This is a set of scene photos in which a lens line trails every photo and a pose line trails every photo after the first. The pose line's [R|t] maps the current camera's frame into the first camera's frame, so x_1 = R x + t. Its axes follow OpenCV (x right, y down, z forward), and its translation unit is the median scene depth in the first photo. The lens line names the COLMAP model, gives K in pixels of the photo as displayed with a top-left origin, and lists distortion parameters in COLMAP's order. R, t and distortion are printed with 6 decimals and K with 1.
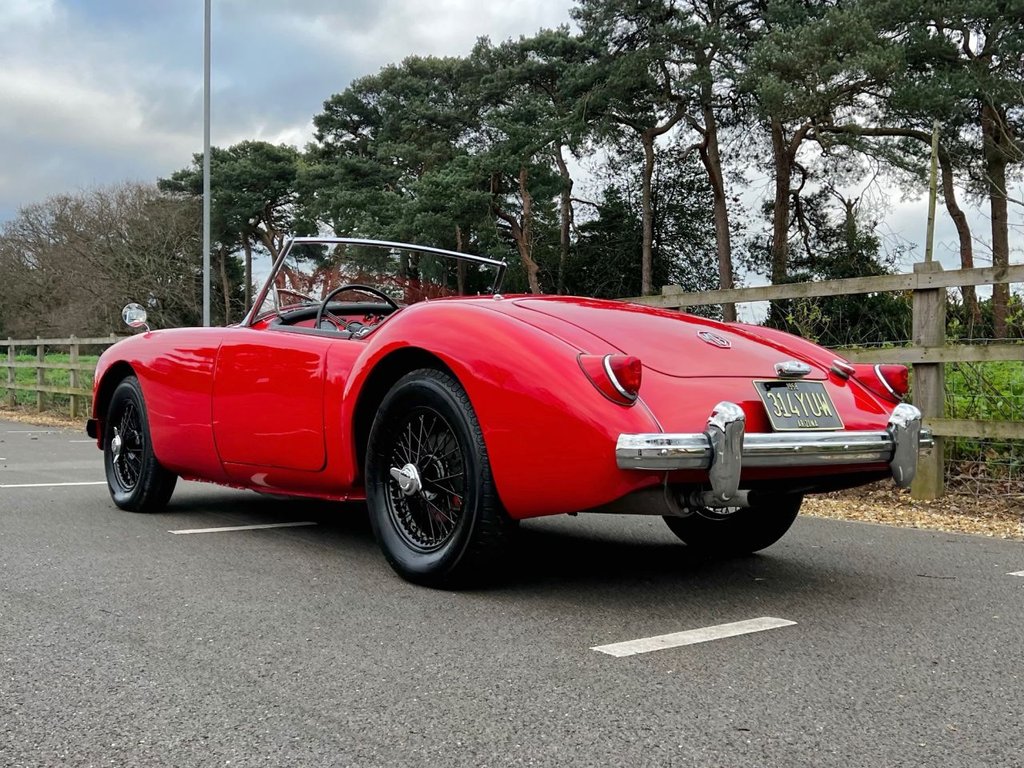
lens RADIAL K [[1074.8, 0, 526.4], [0, 1074.8, 385.6], [0, 0, 1]] dist [0.015246, 0.008425]
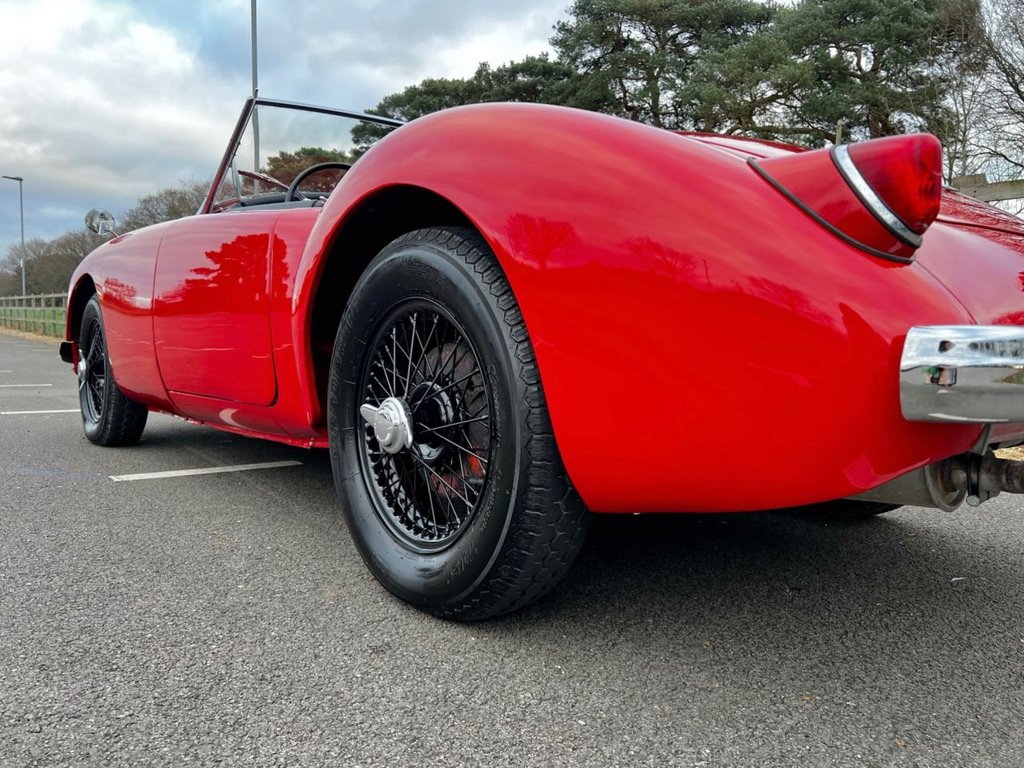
lens RADIAL K [[803.2, 0, 512.0], [0, 803.2, 384.0], [0, 0, 1]] dist [0.004146, 0.000258]
pose [[0.999990, 0.000251, -0.004543, -0.041448], [0.000057, 0.997699, 0.067803, 0.035081], [0.004549, -0.067802, 0.997688, 0.550325]]
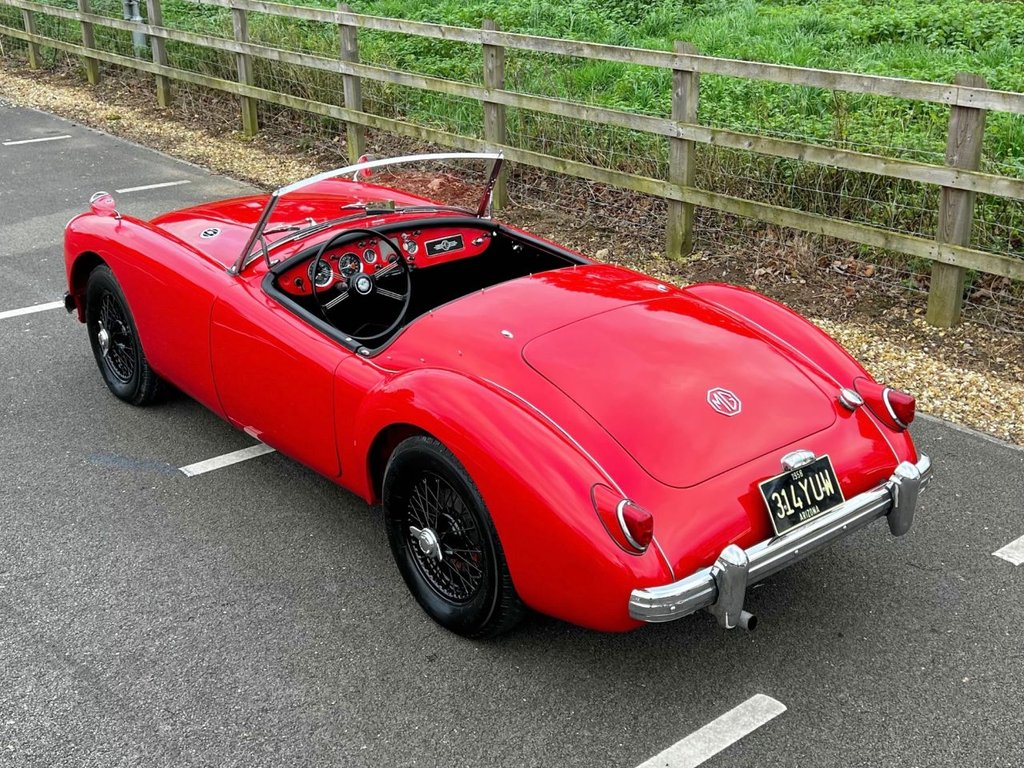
lens RADIAL K [[1205.5, 0, 512.0], [0, 1205.5, 384.0], [0, 0, 1]] dist [0.019780, -0.015900]
pose [[0.999748, -0.022354, -0.002159, -0.020312], [0.021617, 0.931834, 0.362241, -0.455755], [-0.006086, -0.362197, 0.932082, -0.041813]]
